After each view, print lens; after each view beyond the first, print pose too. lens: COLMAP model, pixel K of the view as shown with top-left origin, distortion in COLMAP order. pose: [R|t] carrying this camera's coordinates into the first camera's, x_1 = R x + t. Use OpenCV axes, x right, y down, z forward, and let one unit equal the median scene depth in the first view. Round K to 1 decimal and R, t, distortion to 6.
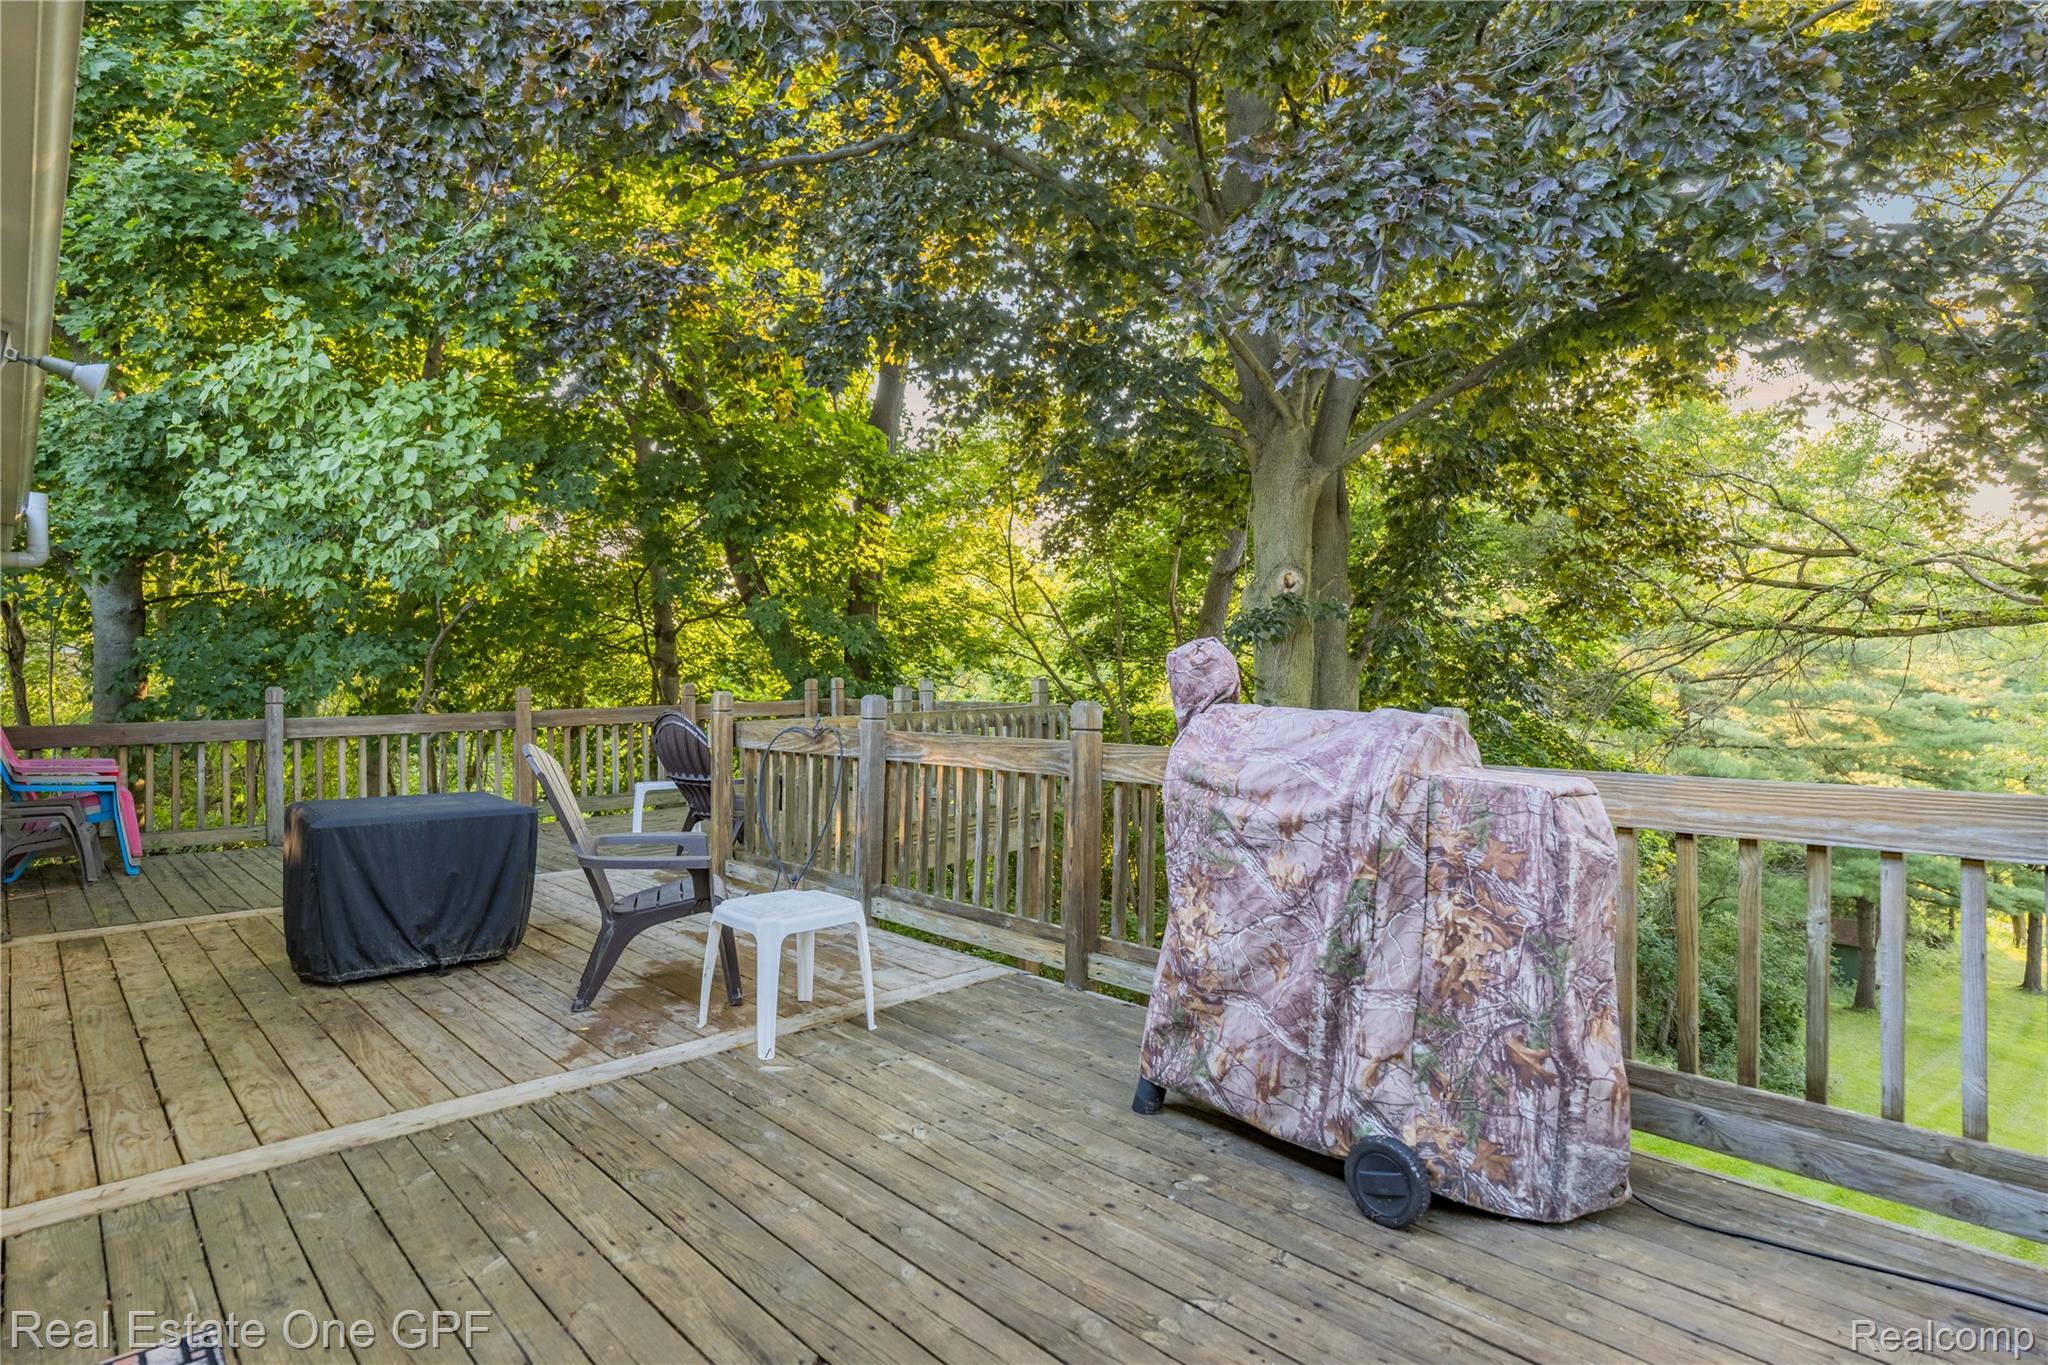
lens RADIAL K [[1036.2, 0, 1032.7], [0, 1036.2, 692.2], [0, 0, 1]] dist [0.003264, -0.000788]
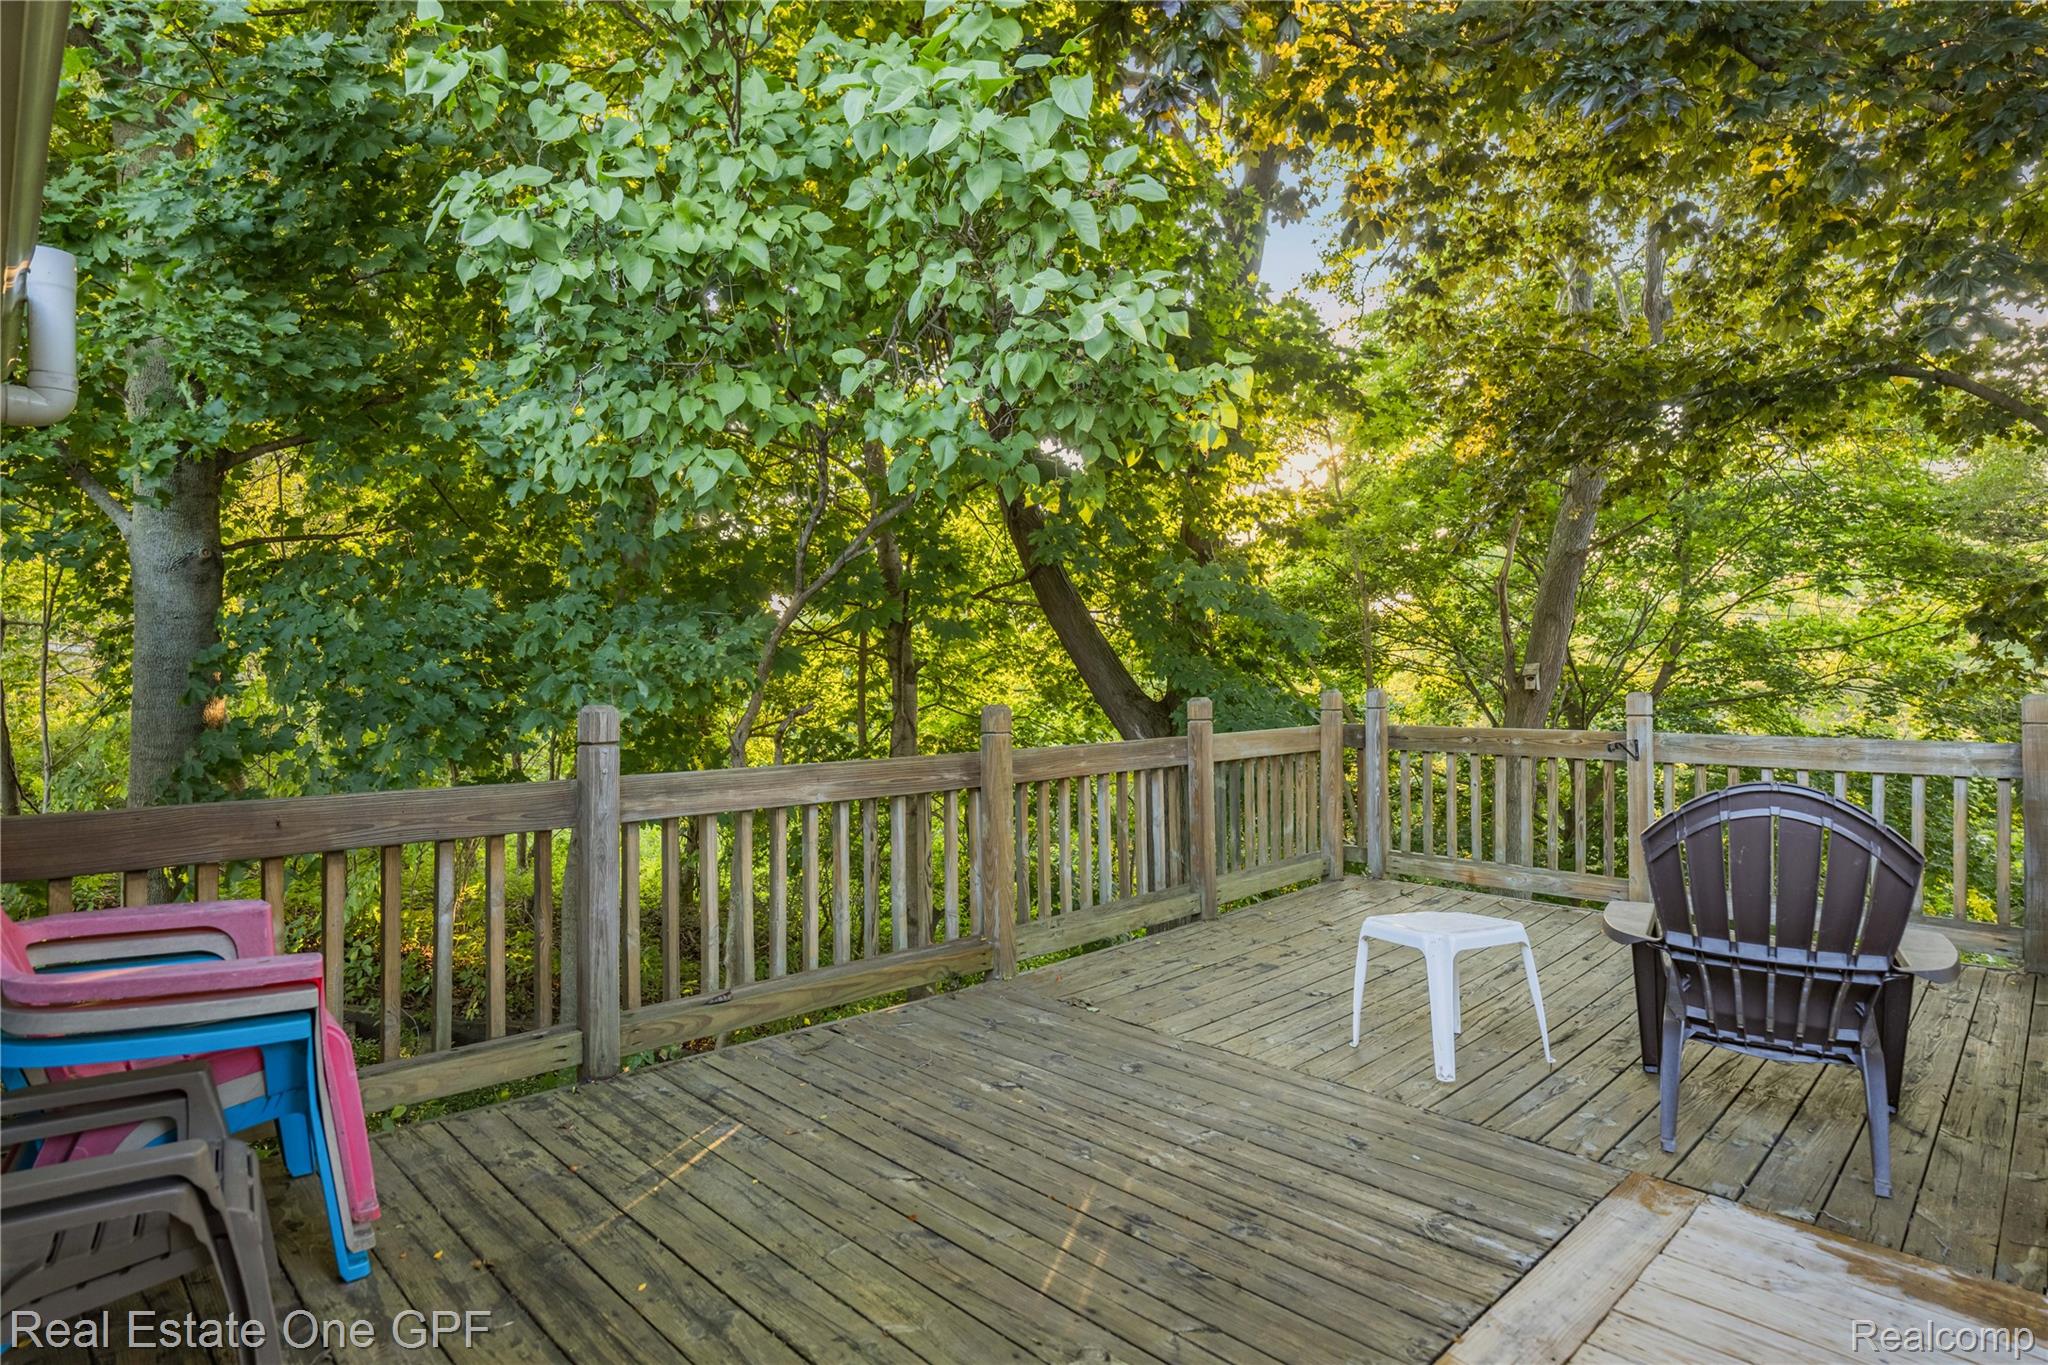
lens RADIAL K [[1059.1, 0, 1020.8], [0, 1059.1, 679.8], [0, 0, 1]] dist [-0.001857, -0.000029]
pose [[0.999977, -0.003607, 0.005812, -0.610276], [0.003634, 0.999983, -0.004625, -0.015198], [-0.005795, 0.004646, 0.999972, 0.612367]]
